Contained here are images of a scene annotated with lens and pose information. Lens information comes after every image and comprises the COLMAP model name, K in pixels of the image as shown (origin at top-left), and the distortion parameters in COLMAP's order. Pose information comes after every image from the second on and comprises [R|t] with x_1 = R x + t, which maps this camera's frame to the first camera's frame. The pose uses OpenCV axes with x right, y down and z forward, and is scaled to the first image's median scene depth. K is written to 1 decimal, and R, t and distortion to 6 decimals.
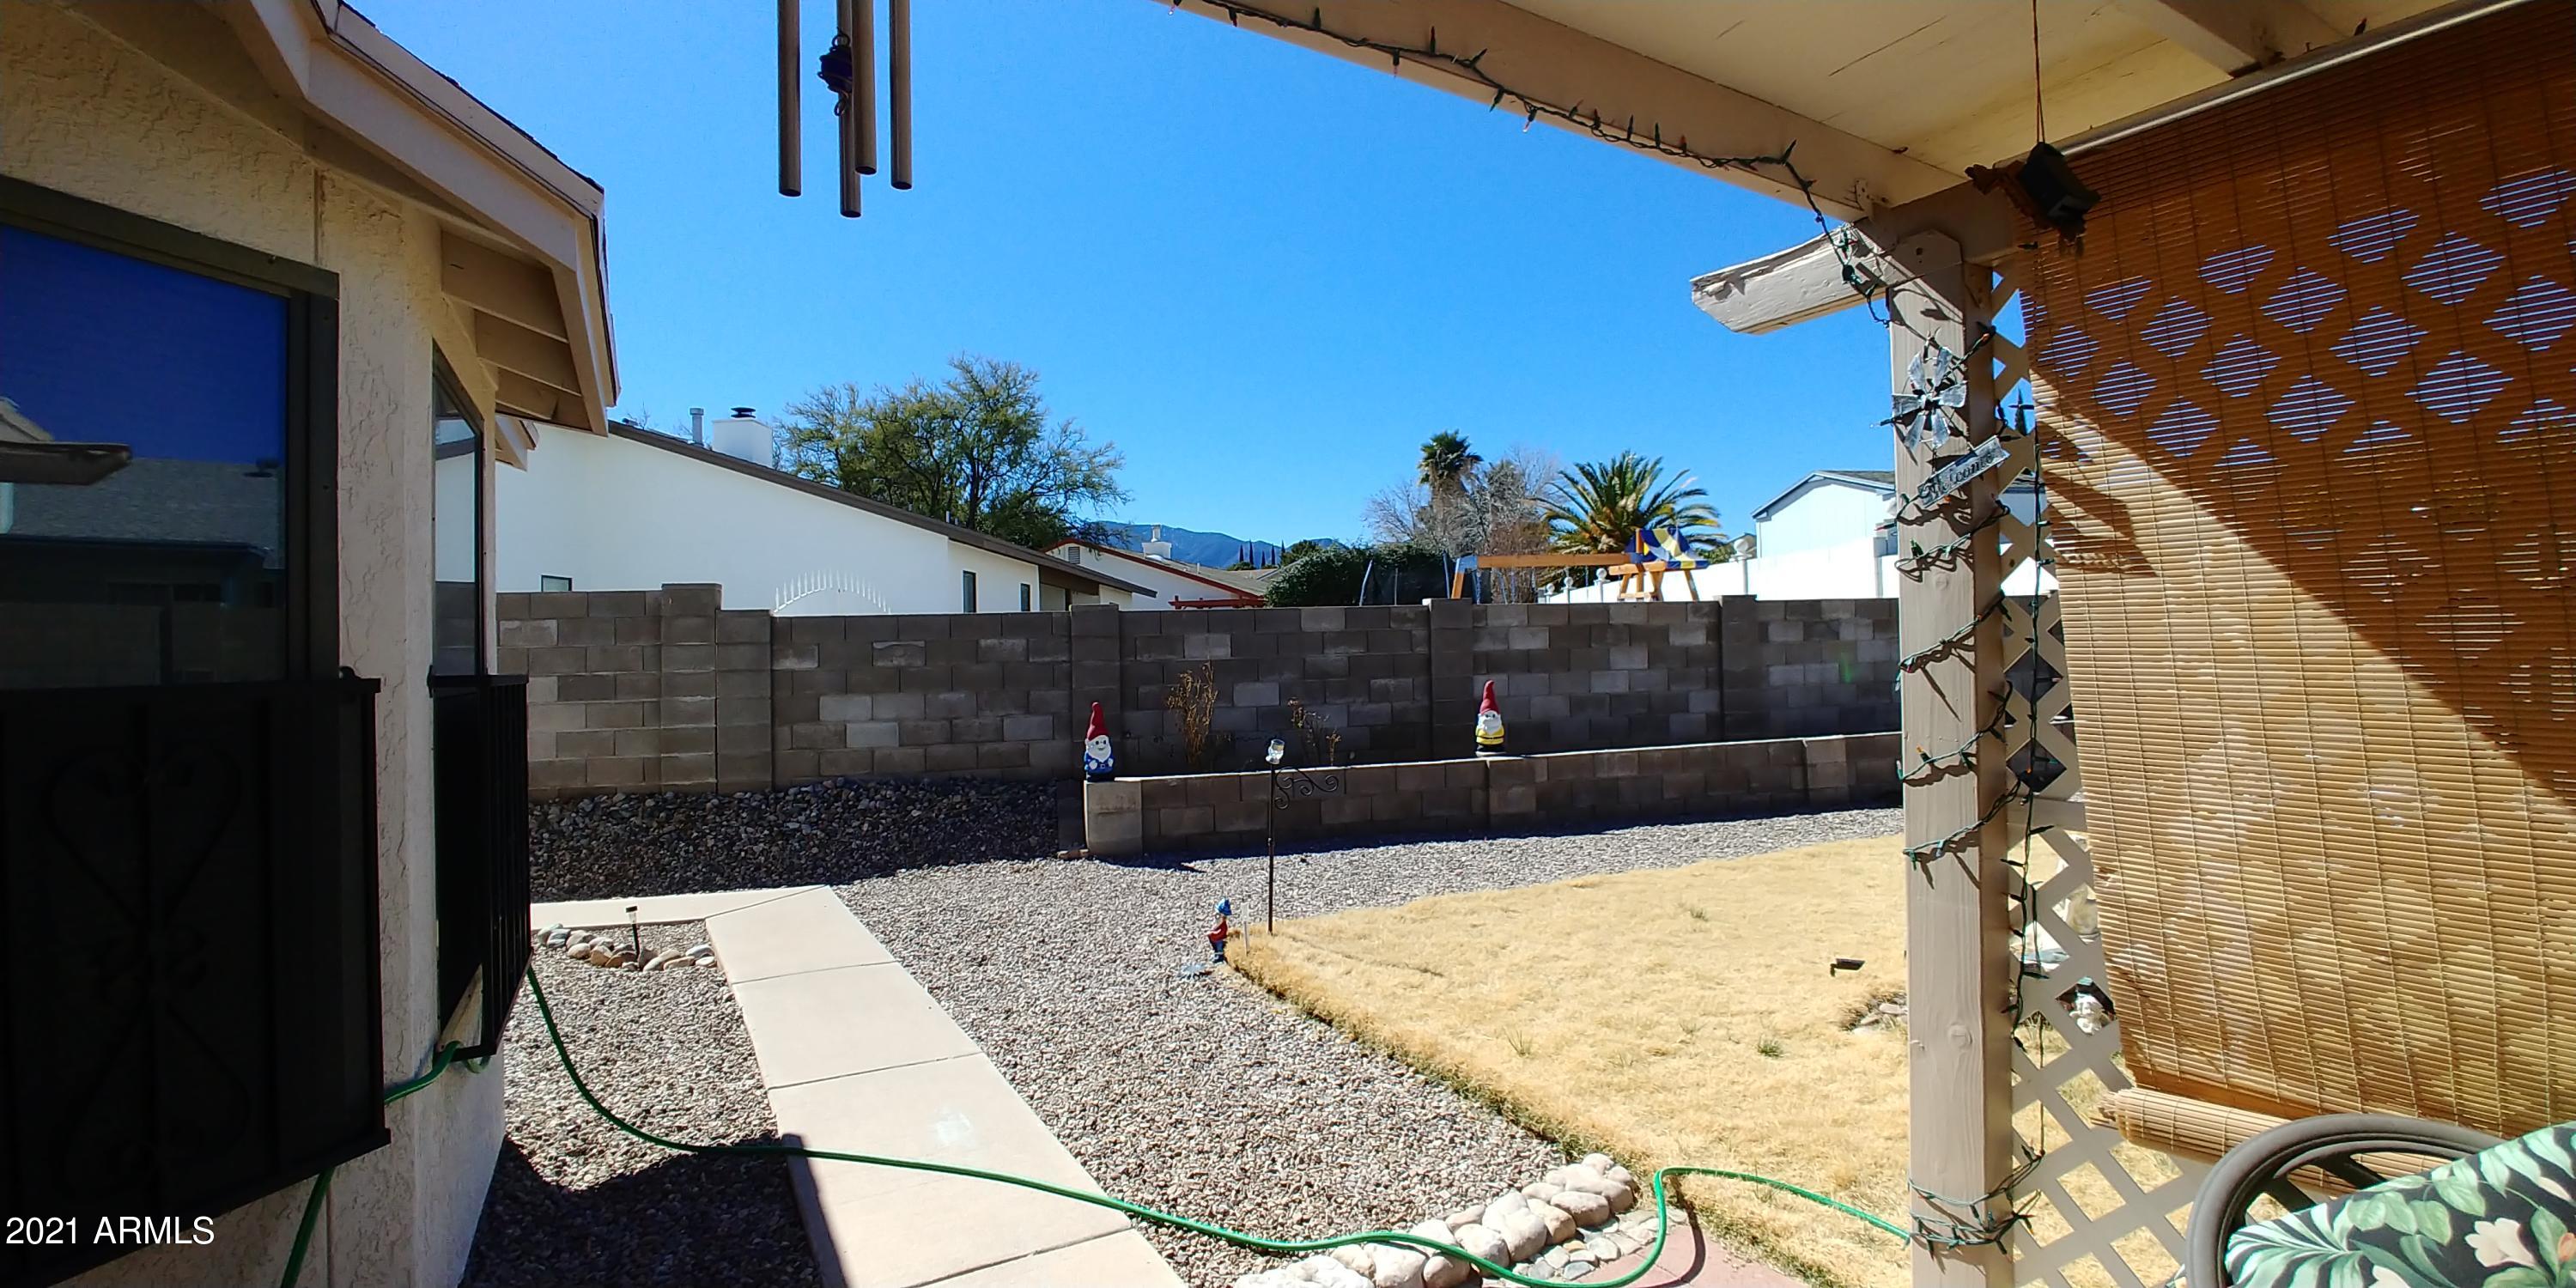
lens RADIAL K [[1135.3, 0, 1292.3], [0, 1135.3, 642.2], [0, 0, 1]] dist [-0.010952, -0.000130]
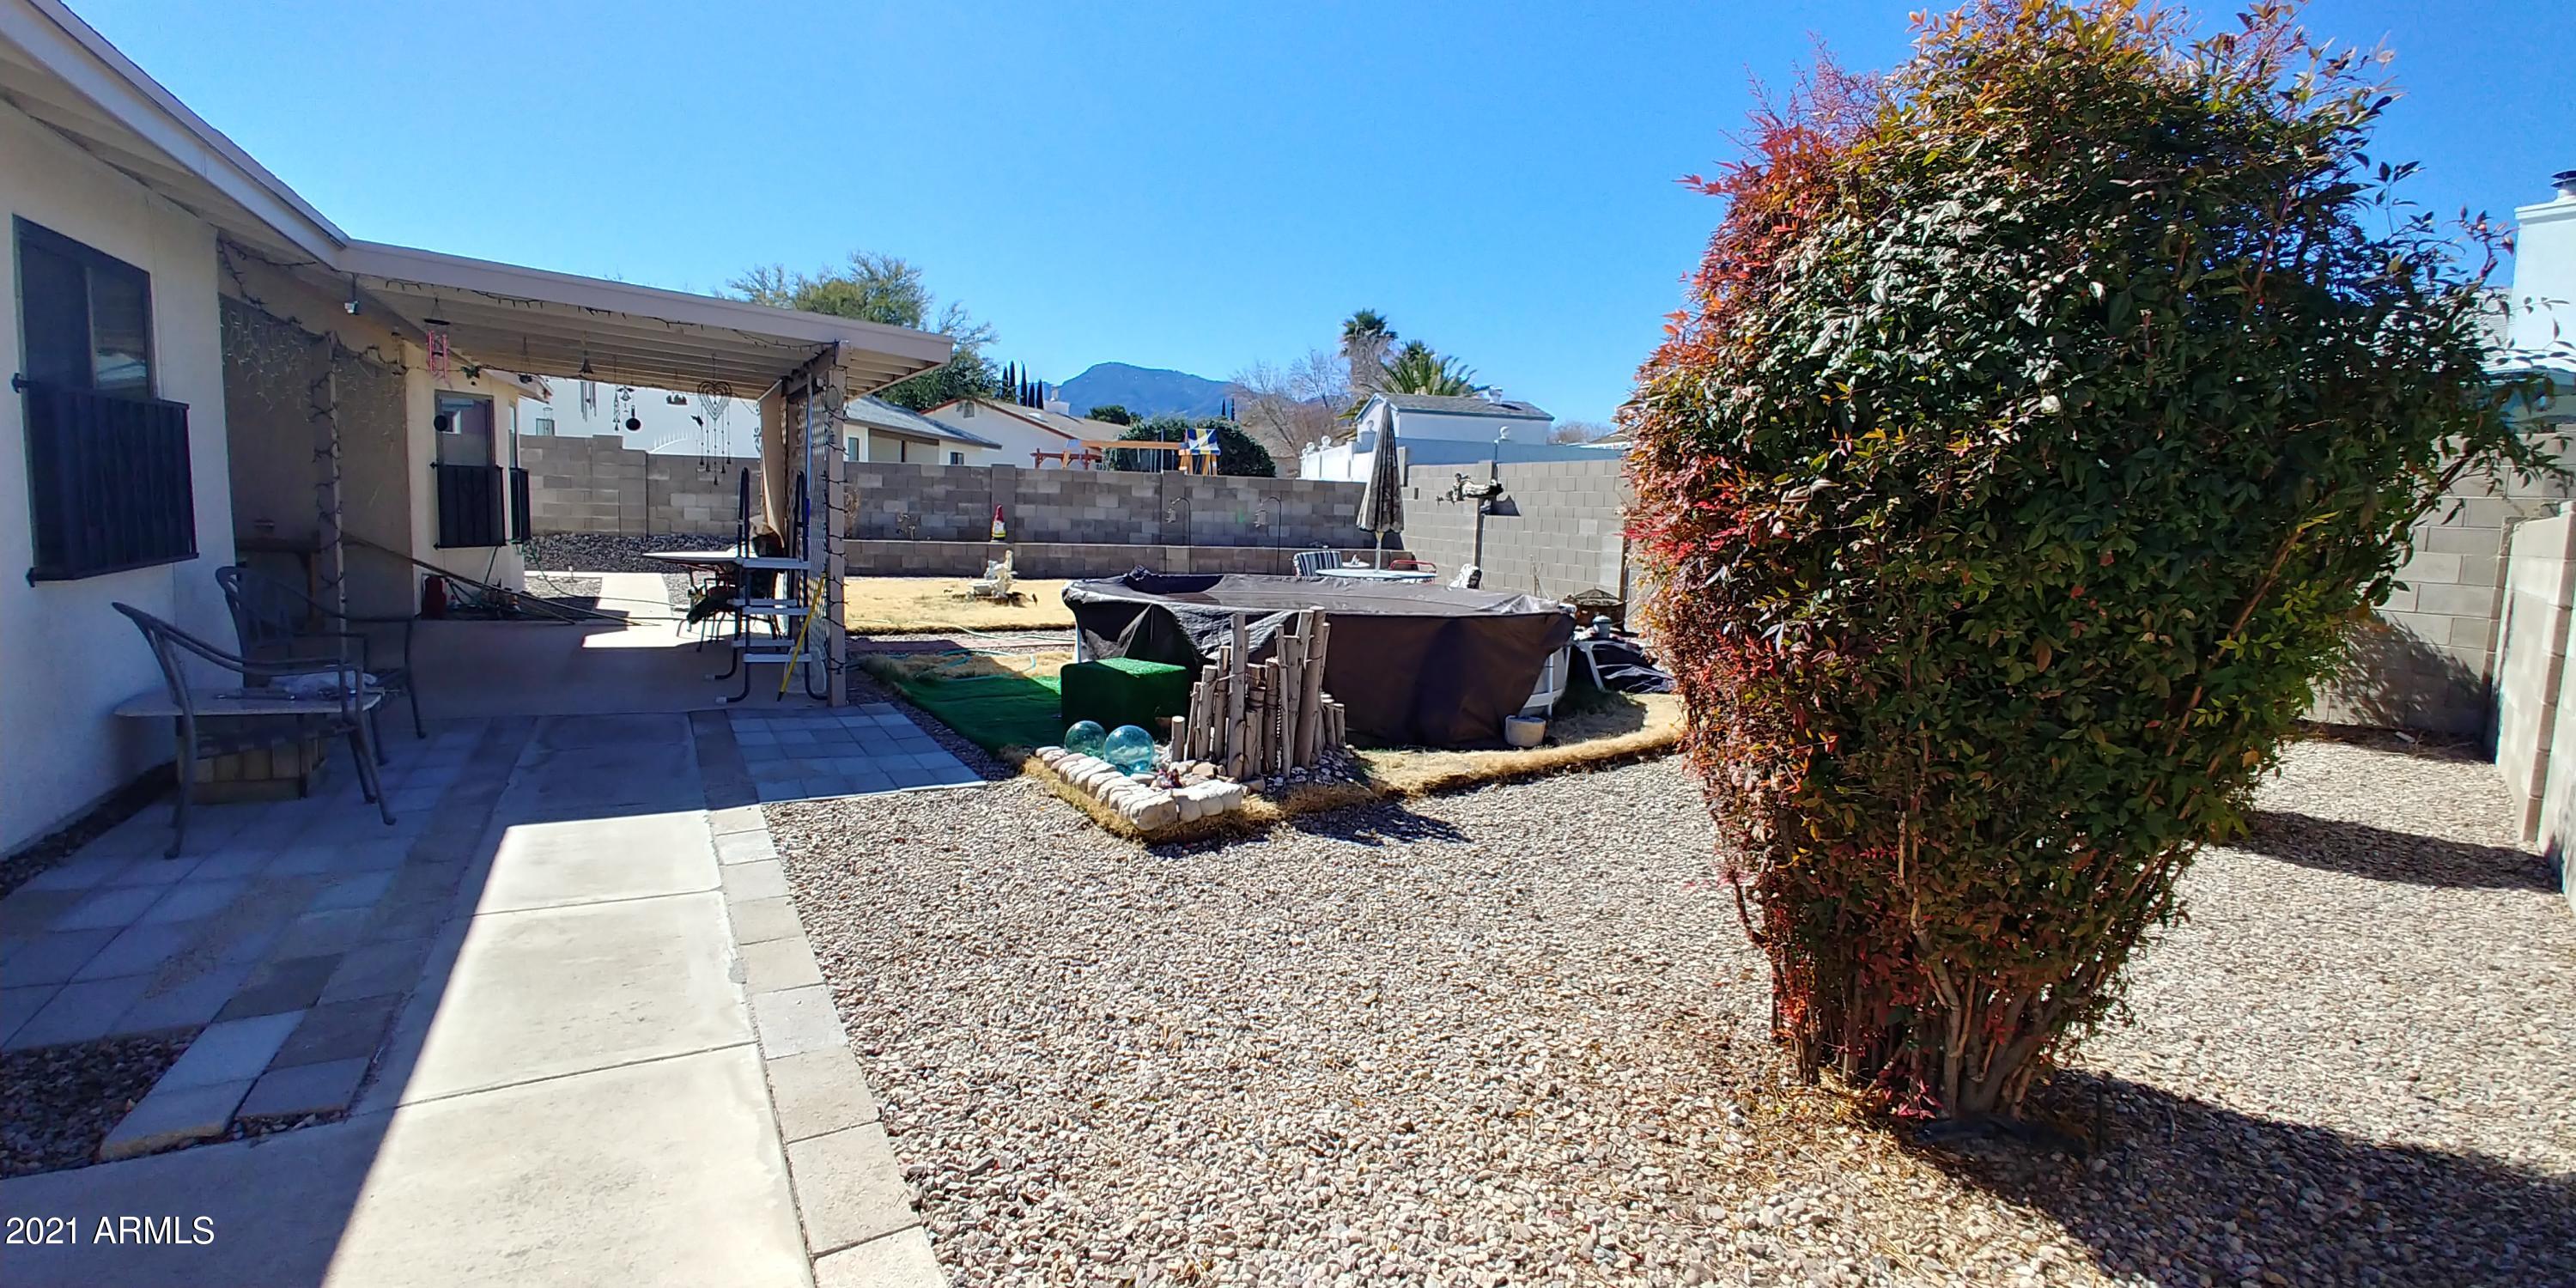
lens RADIAL K [[1135.3, 0, 1286.0], [0, 1135.3, 637.3], [0, 0, 1]] dist [-0.010952, -0.000130]
pose [[0.998093, 0.061653, -0.003019, 0.633992], [-0.060827, 0.990691, 0.121785, -0.010390], [0.010499, -0.121369, 0.992552, -0.931698]]
